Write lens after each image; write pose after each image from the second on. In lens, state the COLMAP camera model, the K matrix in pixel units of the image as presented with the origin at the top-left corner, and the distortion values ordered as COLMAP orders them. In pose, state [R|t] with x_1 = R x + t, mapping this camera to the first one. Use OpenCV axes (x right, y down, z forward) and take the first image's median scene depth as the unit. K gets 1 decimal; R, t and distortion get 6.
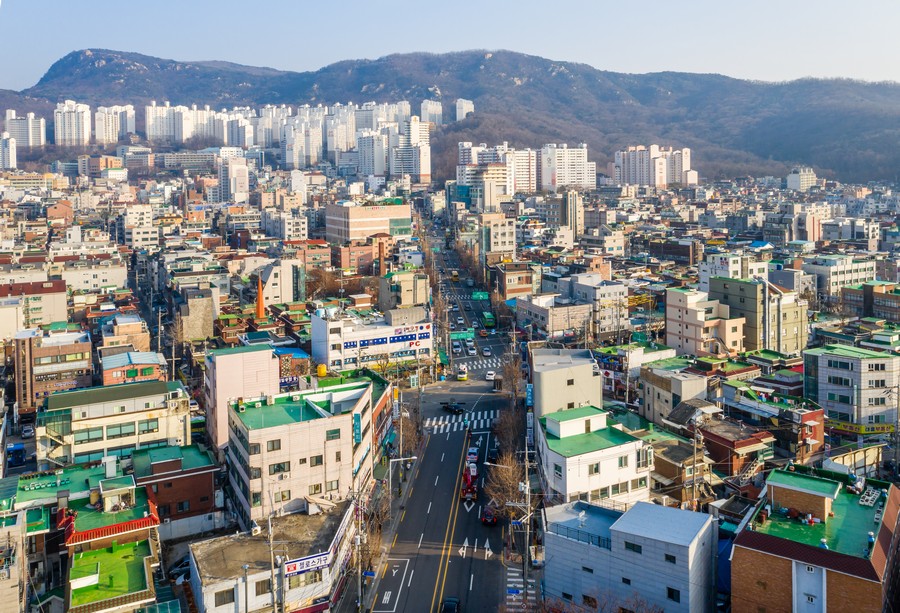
lens RADIAL K [[741.6, 0, 450.0], [0, 741.6, 306.5], [0, 0, 1]] dist [-0.001075, 0.004282]
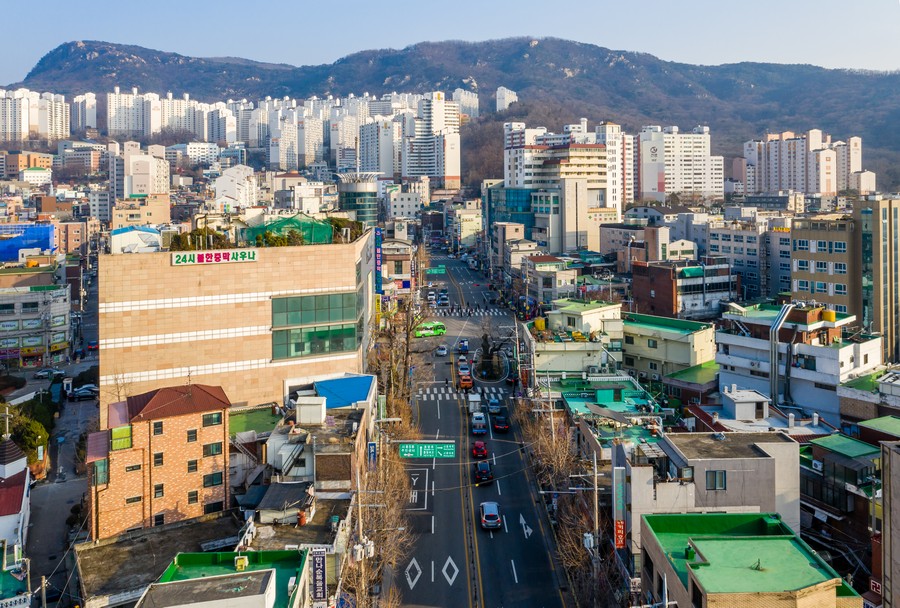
lens RADIAL K [[721.2, 0, 450.0], [0, 721.2, 304.0], [0, 0, 1]] dist [0.002329, 0.000927]
pose [[0.998798, 0.012693, -0.047339, -0.001453], [-0.013395, 0.999805, -0.014536, -0.029753], [0.047145, 0.015152, 0.998773, 0.196260]]
